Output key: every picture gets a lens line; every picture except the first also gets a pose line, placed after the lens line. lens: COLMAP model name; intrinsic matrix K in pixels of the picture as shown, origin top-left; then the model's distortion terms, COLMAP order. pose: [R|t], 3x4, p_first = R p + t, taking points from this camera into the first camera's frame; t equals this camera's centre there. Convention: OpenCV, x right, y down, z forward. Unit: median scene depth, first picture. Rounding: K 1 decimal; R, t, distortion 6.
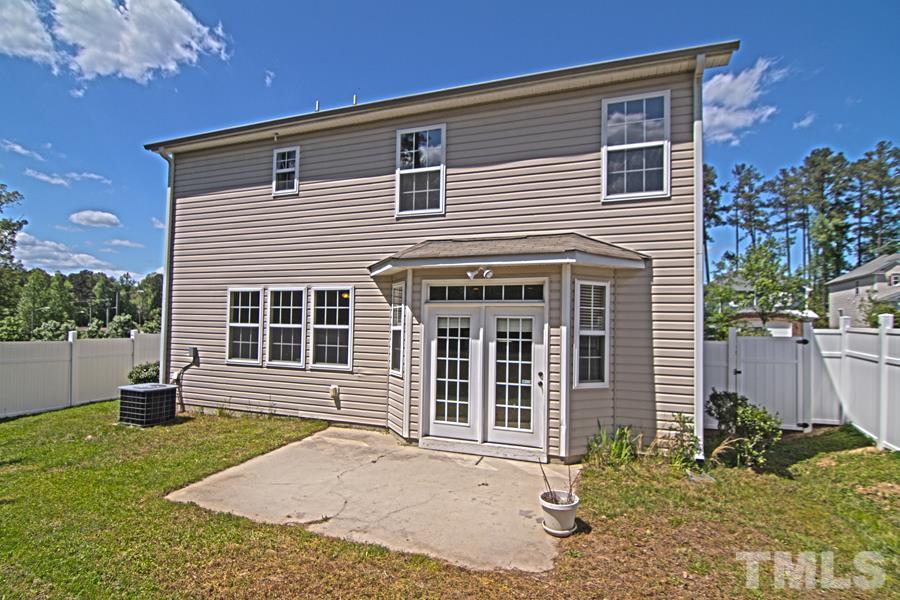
lens RADIAL K [[465.1, 0, 446.6], [0, 465.1, 303.3], [0, 0, 1]] dist [-0.022756, -0.006371]
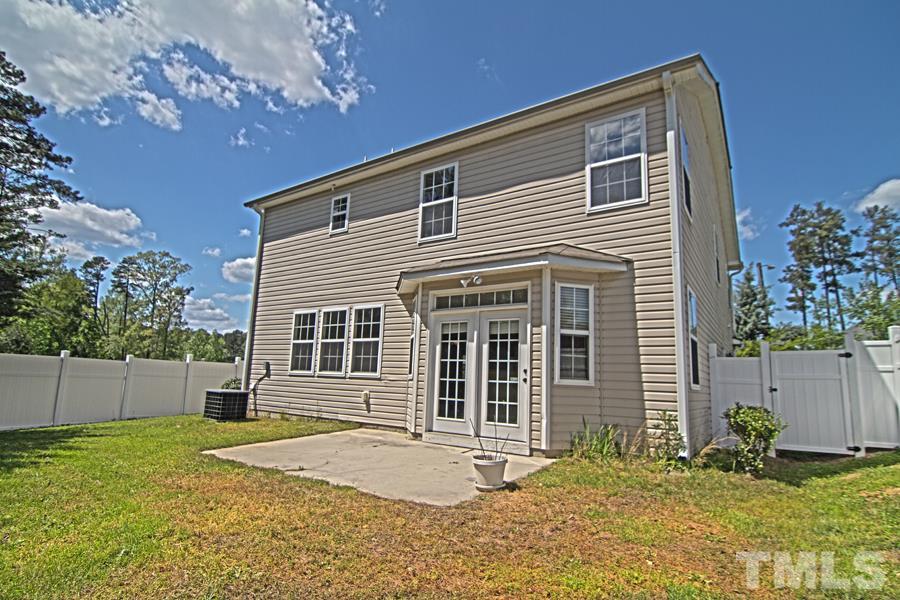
lens RADIAL K [[465.1, 0, 472.4], [0, 465.1, 314.0], [0, 0, 1]] dist [-0.022756, -0.006371]
pose [[0.973351, -0.020144, -0.228432, 0.285124], [-0.010522, 0.991162, -0.132239, 0.142462], [0.229077, 0.131118, 0.964537, -0.065147]]
